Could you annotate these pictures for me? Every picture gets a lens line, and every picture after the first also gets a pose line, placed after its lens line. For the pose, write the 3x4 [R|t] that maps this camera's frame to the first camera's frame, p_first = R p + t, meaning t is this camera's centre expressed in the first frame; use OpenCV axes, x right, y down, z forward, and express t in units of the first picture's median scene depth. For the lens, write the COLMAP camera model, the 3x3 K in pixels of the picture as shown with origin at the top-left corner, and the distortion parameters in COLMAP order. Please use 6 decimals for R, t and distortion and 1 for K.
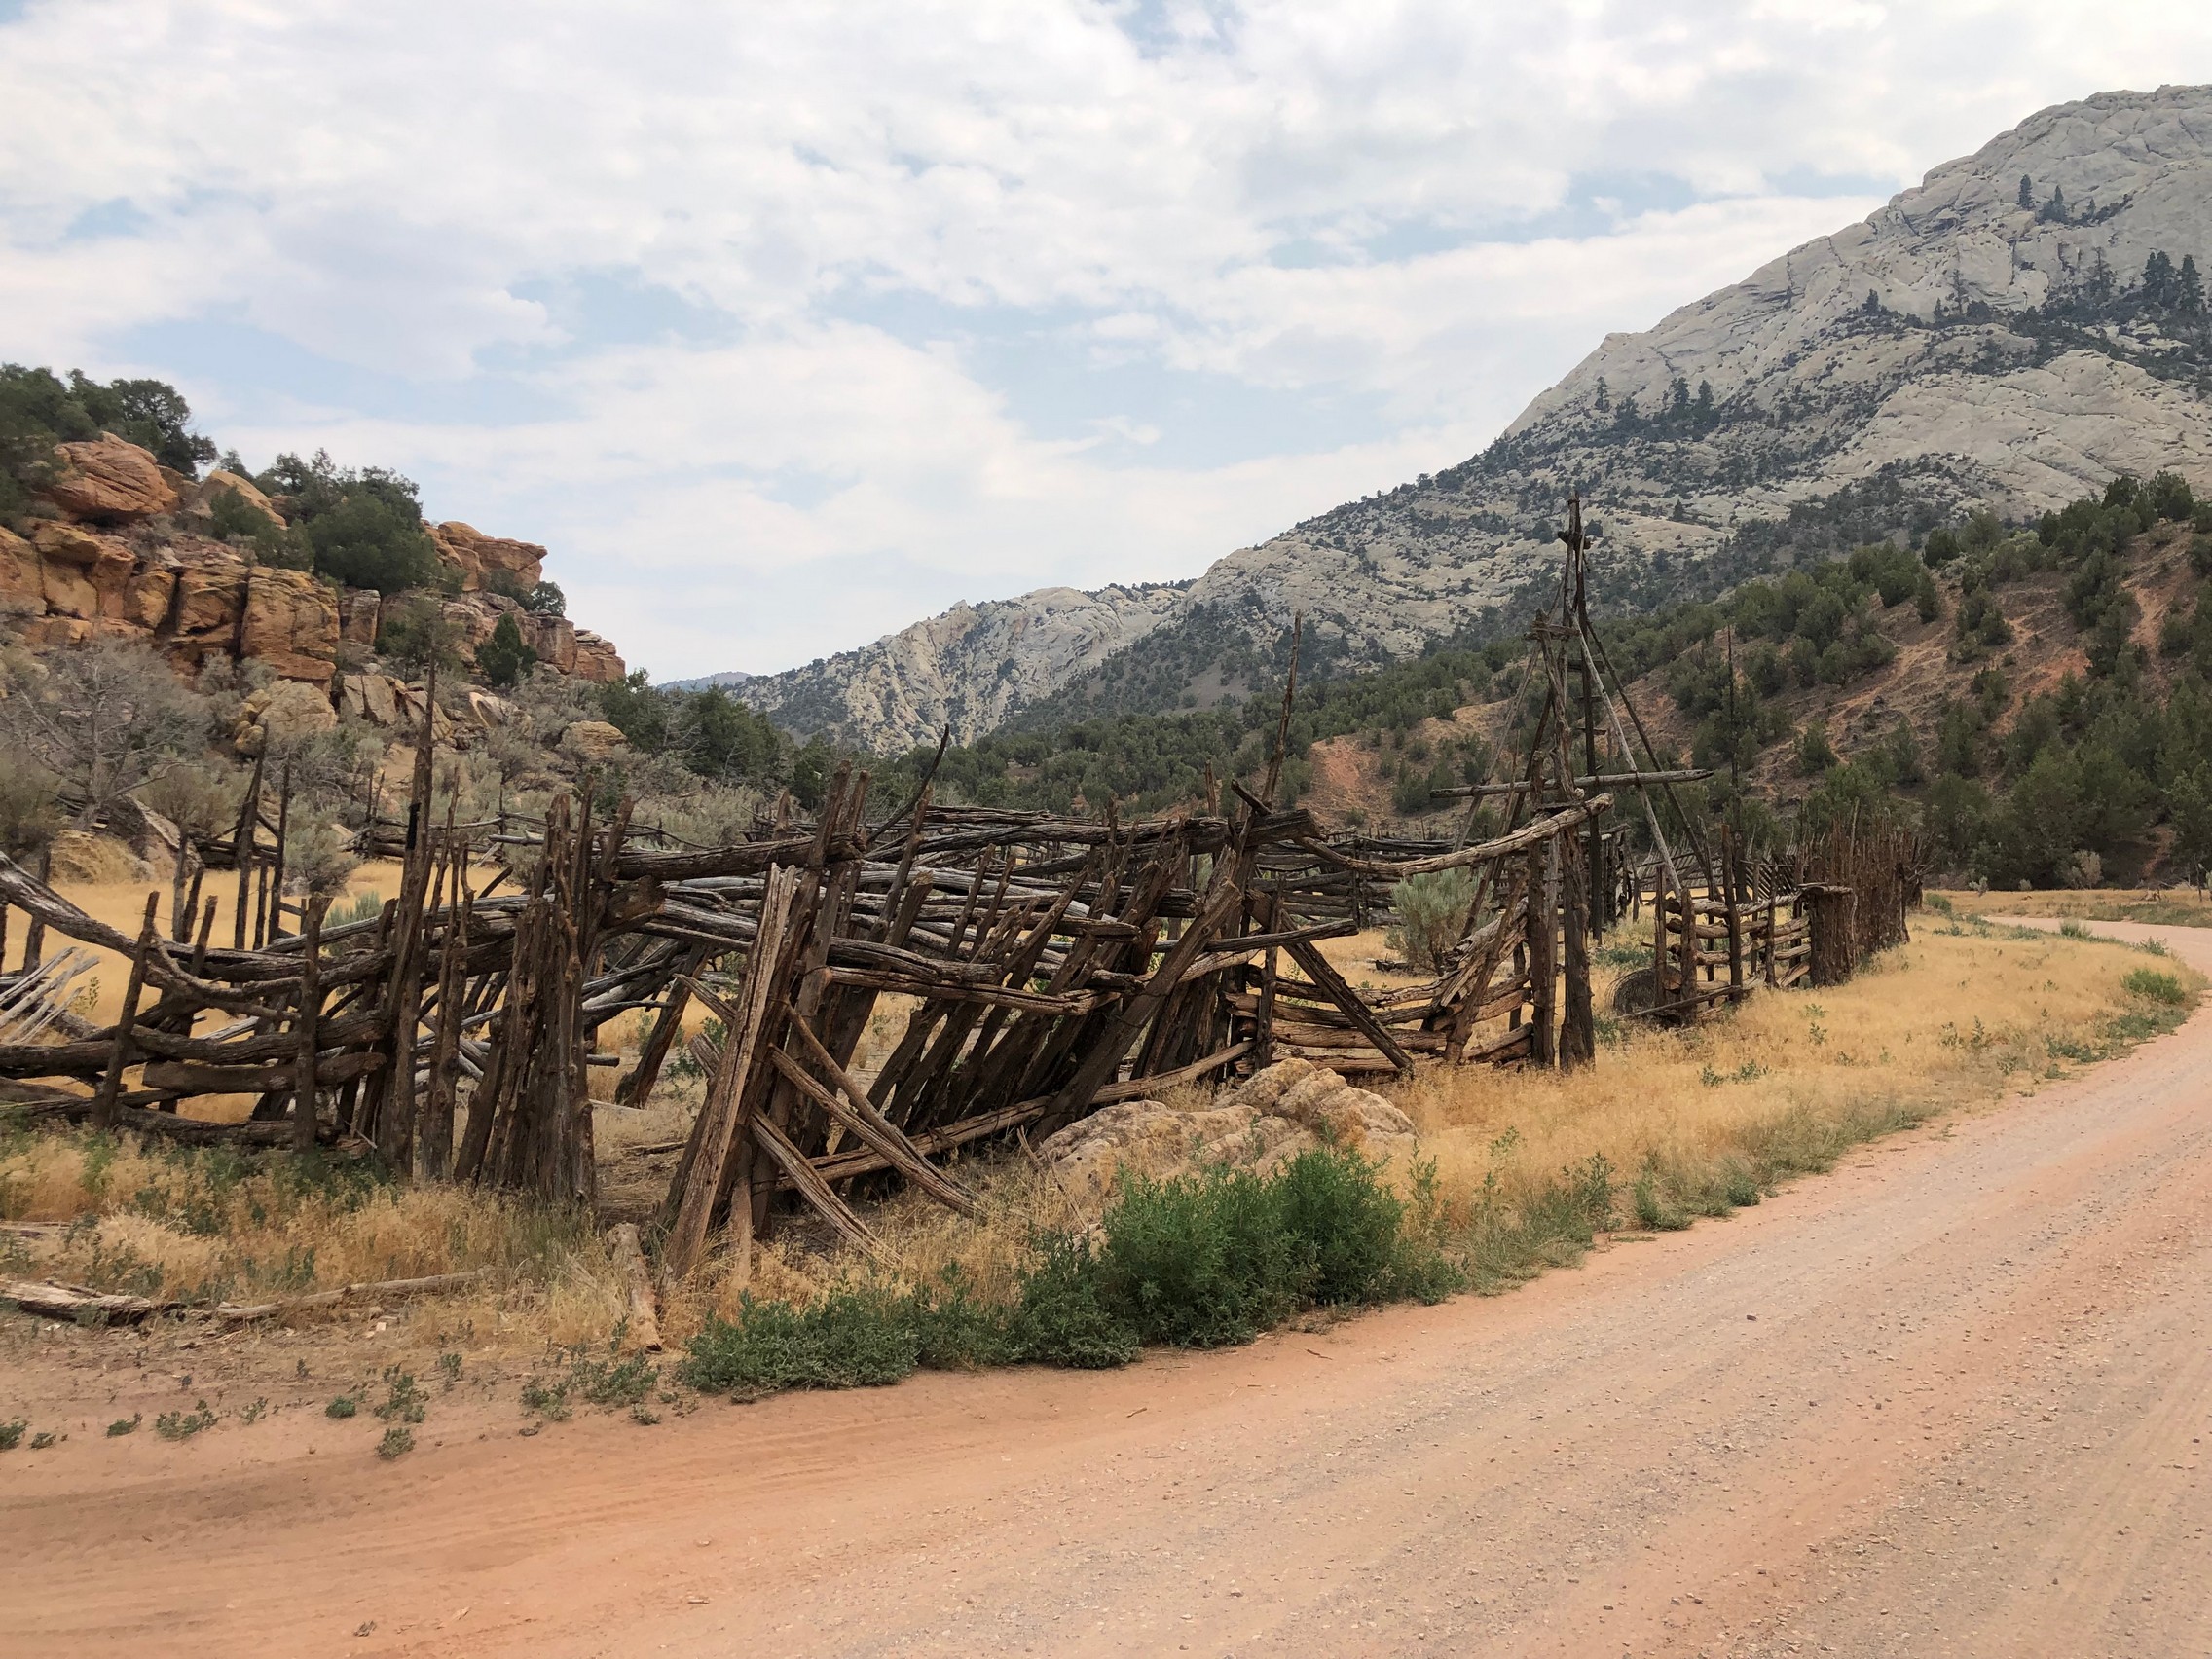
lens RADIAL K [[1816.9, 0, 1103.9], [0, 1816.9, 826.1], [0, 0, 1]] dist [0.034113, 0.018962]
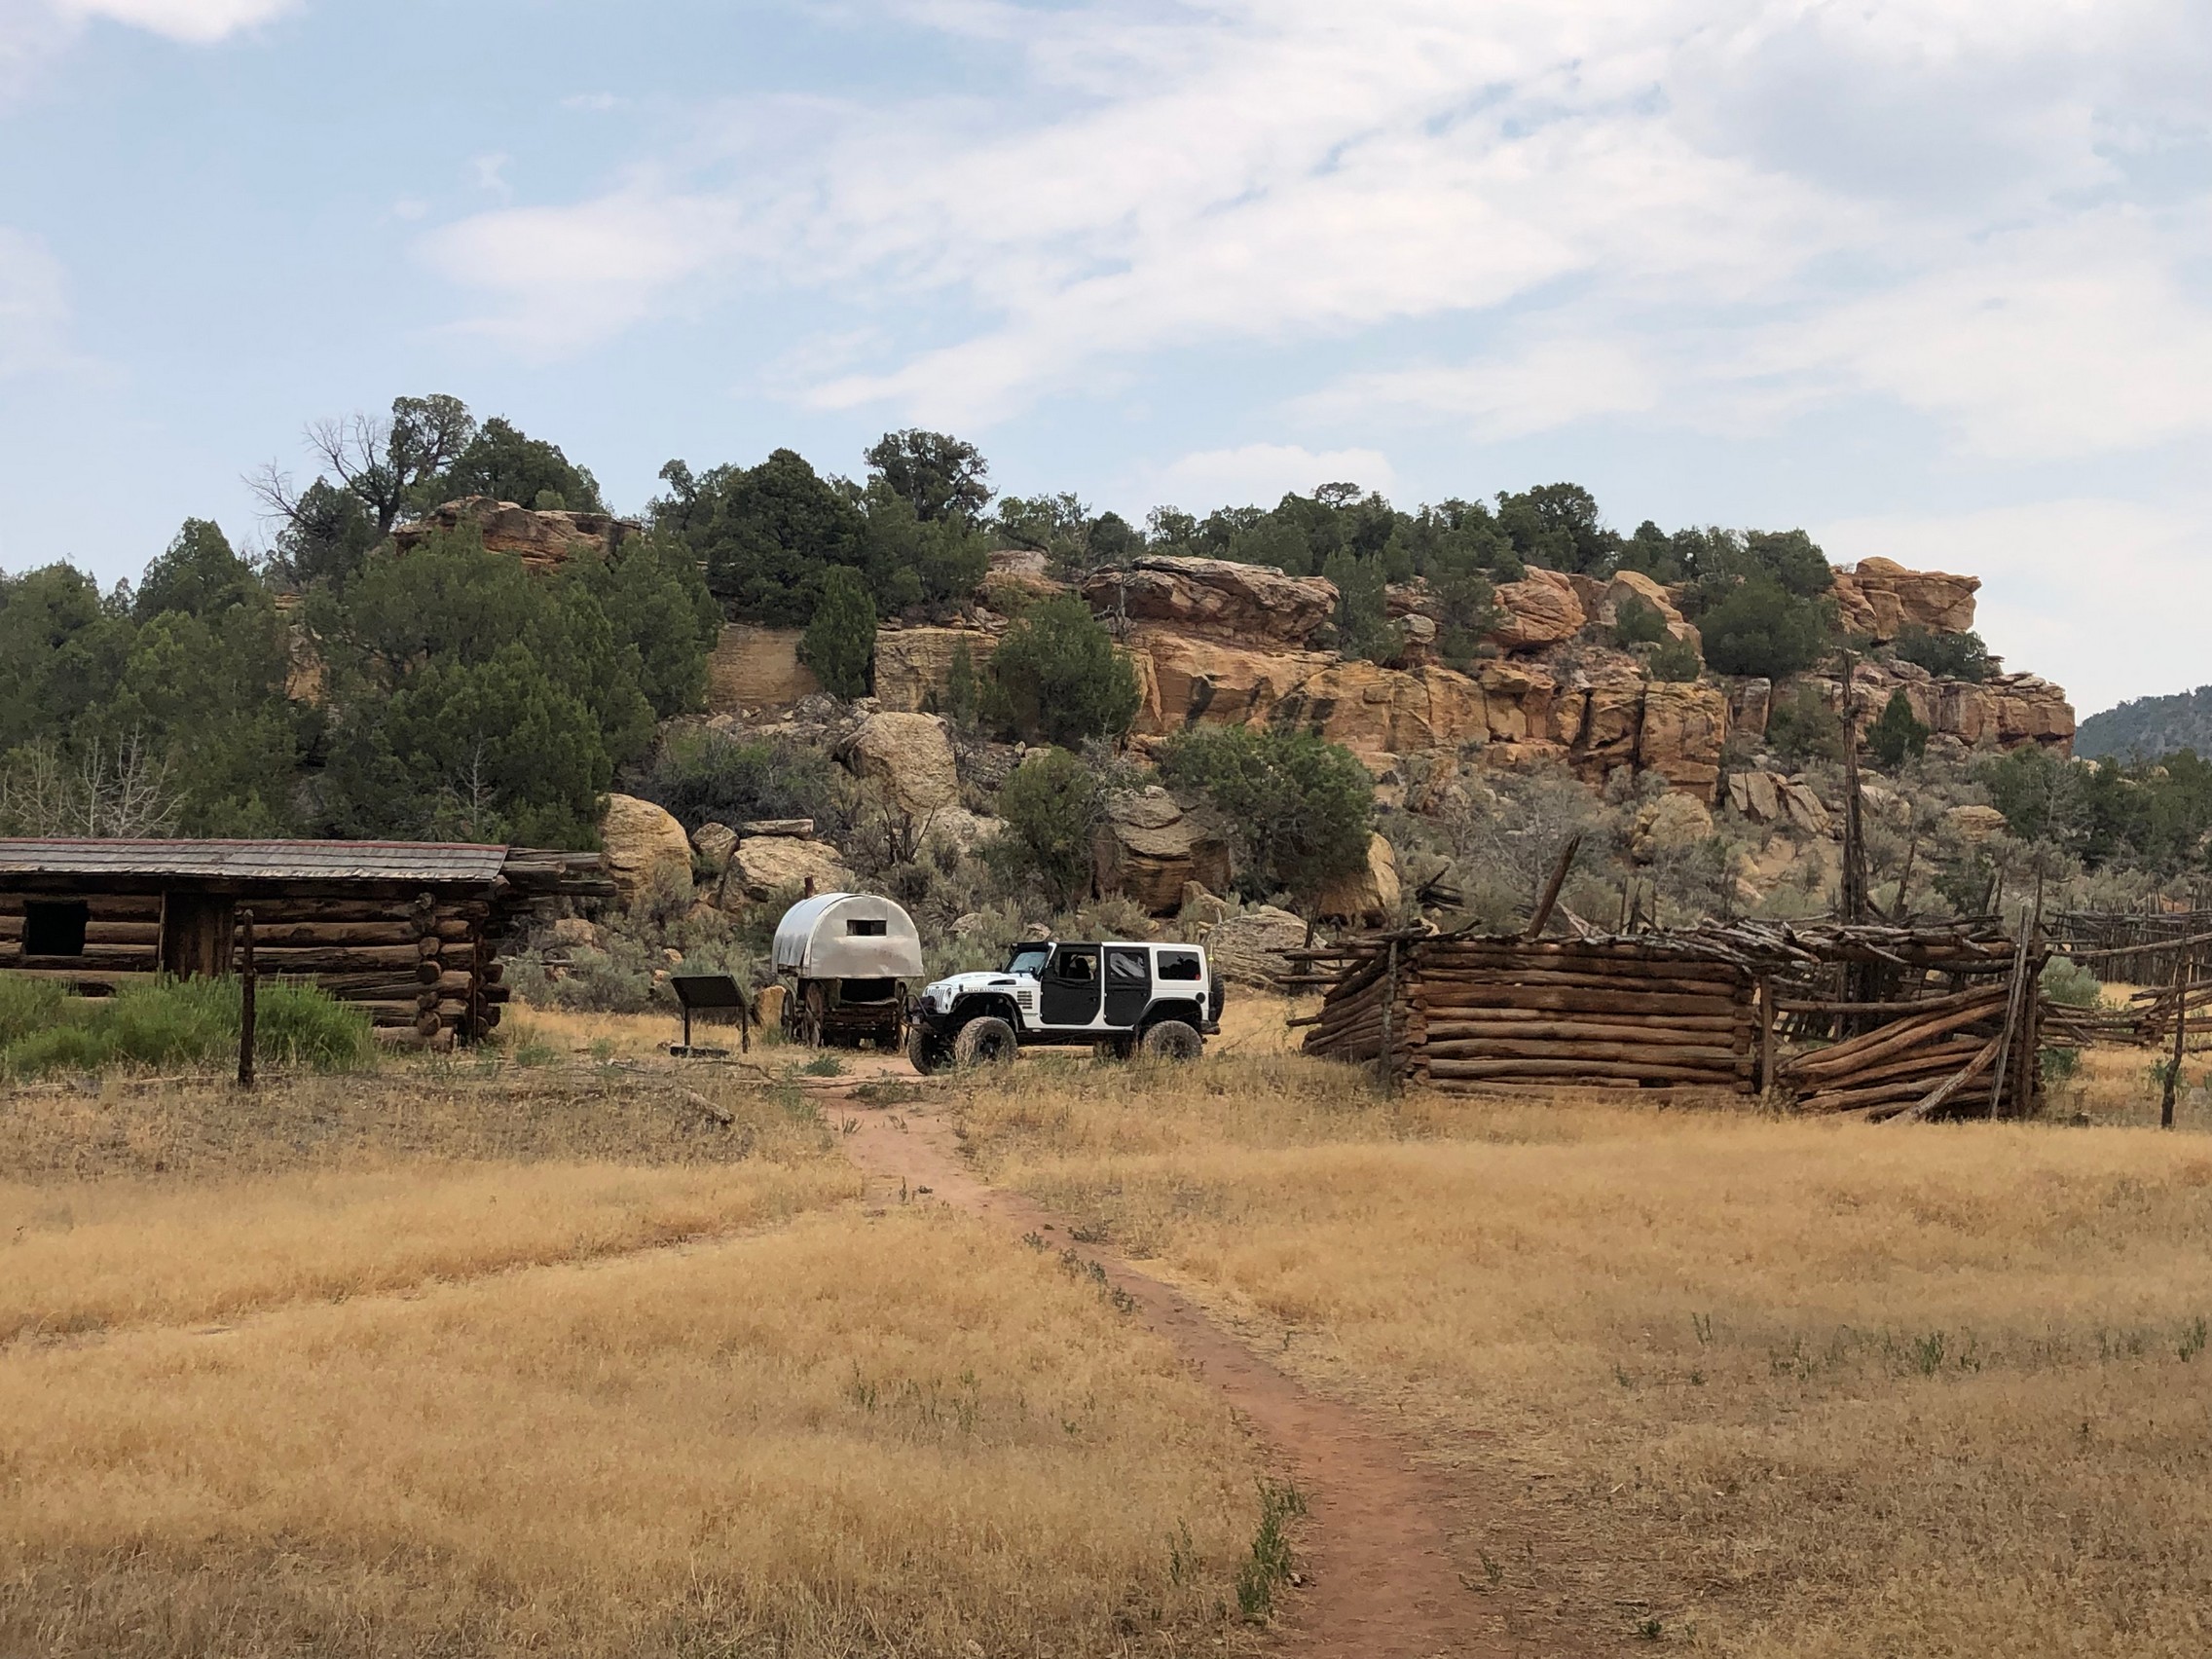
lens RADIAL K [[2805.7, 0, 1105.1], [0, 2805.7, 830.6], [0, 0, 1]] dist [-0.001826, 0.000000]
pose [[0.800462, -0.029264, -0.598668, 0.276379], [0.014705, 0.999466, -0.029193, -0.008313], [0.599202, 0.014565, 0.800465, -0.534455]]
